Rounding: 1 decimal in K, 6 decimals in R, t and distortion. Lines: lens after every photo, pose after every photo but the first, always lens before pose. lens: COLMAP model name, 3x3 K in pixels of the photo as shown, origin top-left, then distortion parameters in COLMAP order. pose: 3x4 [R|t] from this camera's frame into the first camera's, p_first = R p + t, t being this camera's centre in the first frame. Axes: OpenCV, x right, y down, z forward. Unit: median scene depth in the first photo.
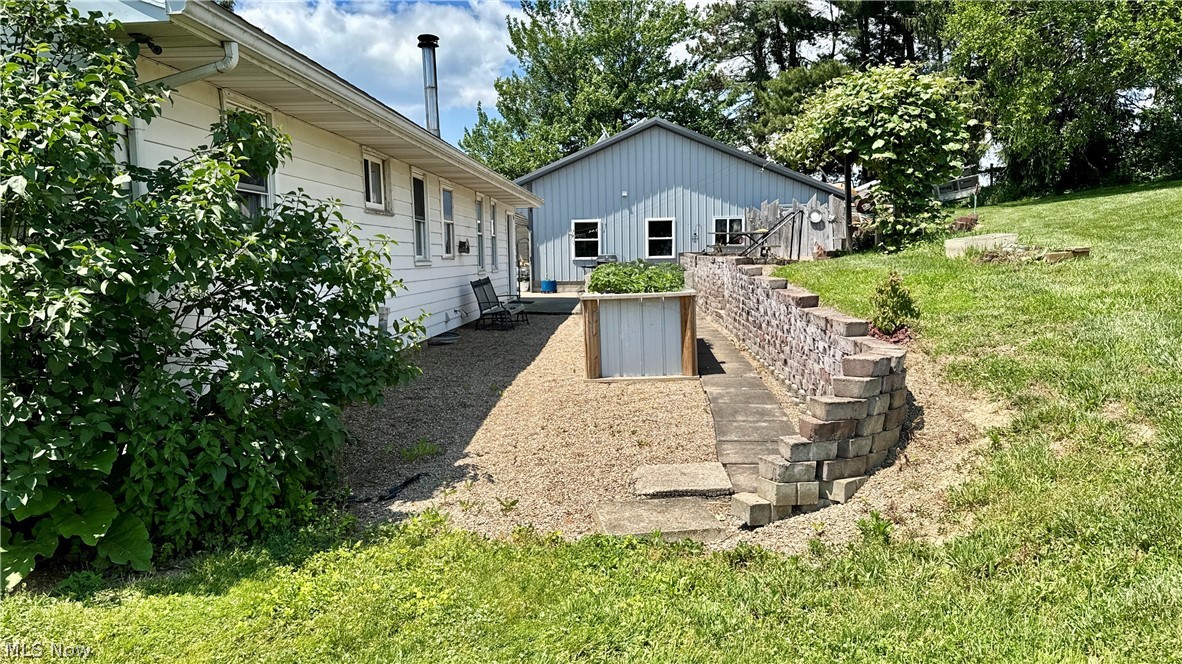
lens RADIAL K [[928.5, 0, 591.0], [0, 928.5, 332.0], [0, 0, 1]] dist [0.062447, -0.001726]
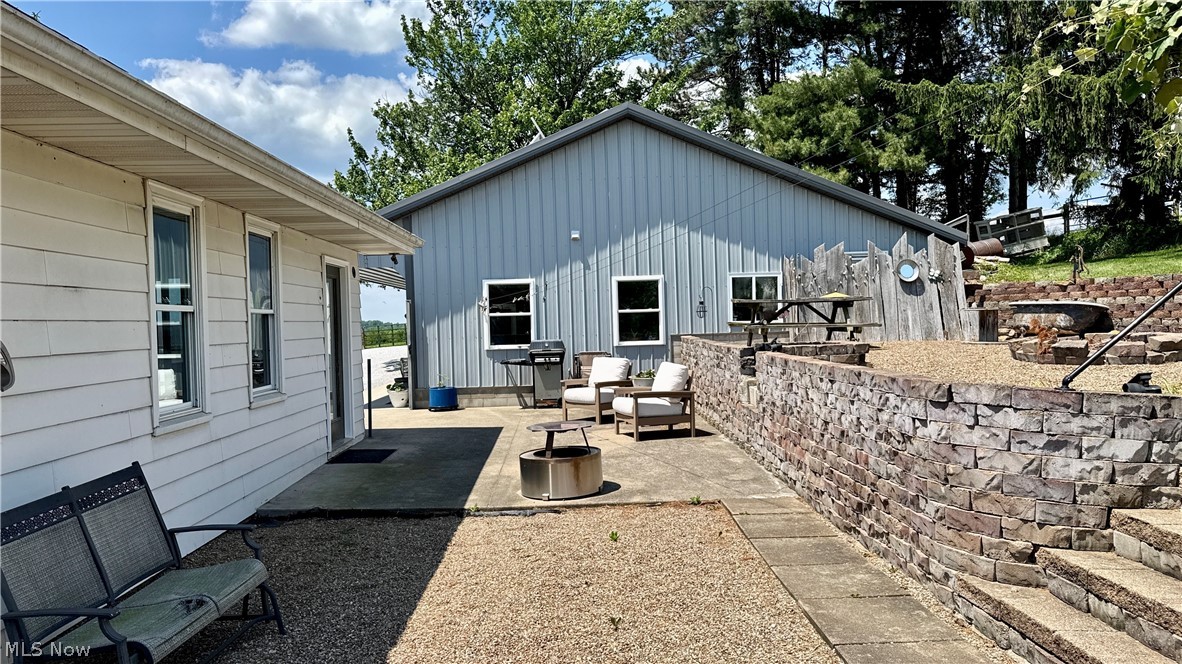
lens RADIAL K [[928.5, 0, 591.0], [0, 928.5, 332.0], [0, 0, 1]] dist [0.062447, -0.001726]
pose [[0.997333, -0.010438, 0.072233, 0.003420], [0.015666, 0.997268, -0.072191, -0.046759], [-0.071283, 0.073130, 0.994772, 0.430514]]
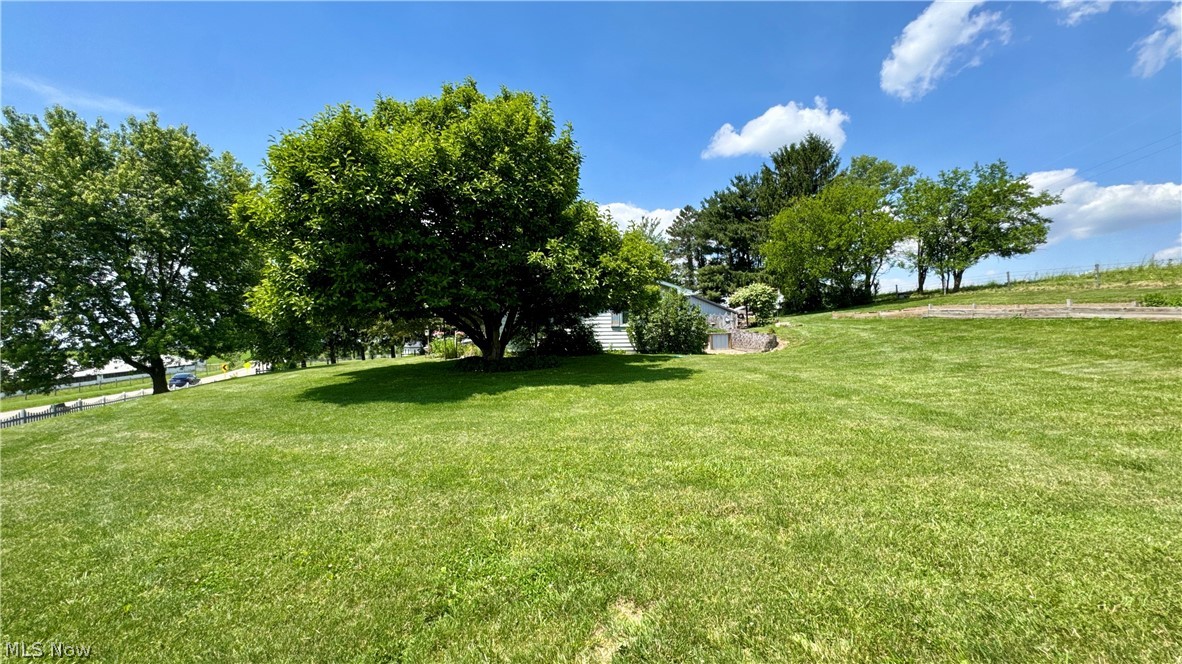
lens RADIAL K [[488.7, 0, 591.0], [0, 488.7, 332.0], [0, 0, 1]] dist [-0.002287, -0.000419]
pose [[0.999394, 0.000368, 0.034806, -0.247012], [0.003043, 0.995193, -0.097883, 0.070370], [-0.034674, 0.097929, 0.994589, -0.550724]]
